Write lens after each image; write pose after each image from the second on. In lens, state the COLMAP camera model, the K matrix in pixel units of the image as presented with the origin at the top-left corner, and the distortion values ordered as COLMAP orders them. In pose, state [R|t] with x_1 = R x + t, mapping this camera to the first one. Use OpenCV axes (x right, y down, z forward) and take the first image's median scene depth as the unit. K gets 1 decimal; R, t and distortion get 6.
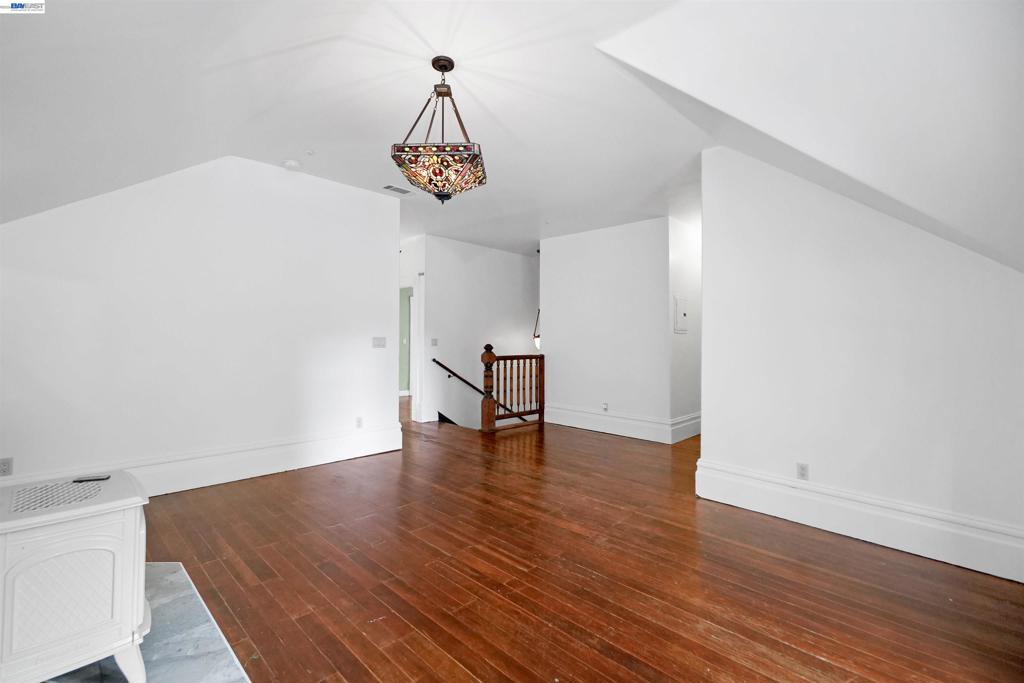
lens RADIAL K [[445.8, 0, 512.0], [0, 445.8, 341.5], [0, 0, 1]] dist [0.001327, 0.000195]
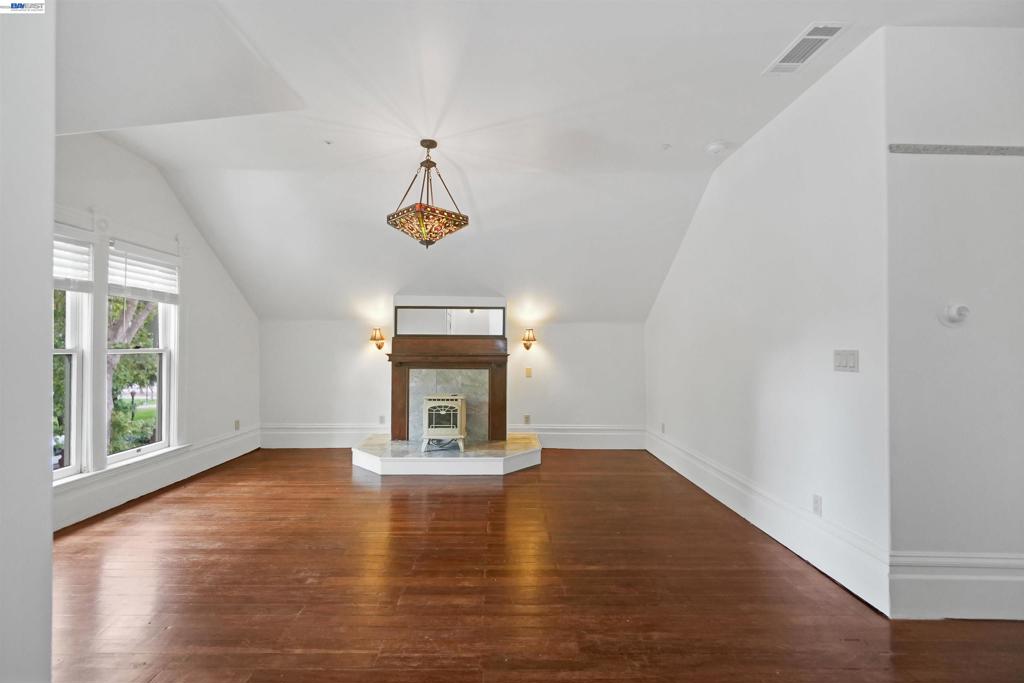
lens RADIAL K [[445.8, 0, 512.0], [0, 445.8, 341.5], [0, 0, 1]] dist [0.001327, 0.000195]
pose [[-0.706288, -0.012756, -0.707809, 0.483752], [-0.016413, 0.999864, -0.001641, -0.019224], [0.707734, 0.010458, -0.706402, 1.664145]]
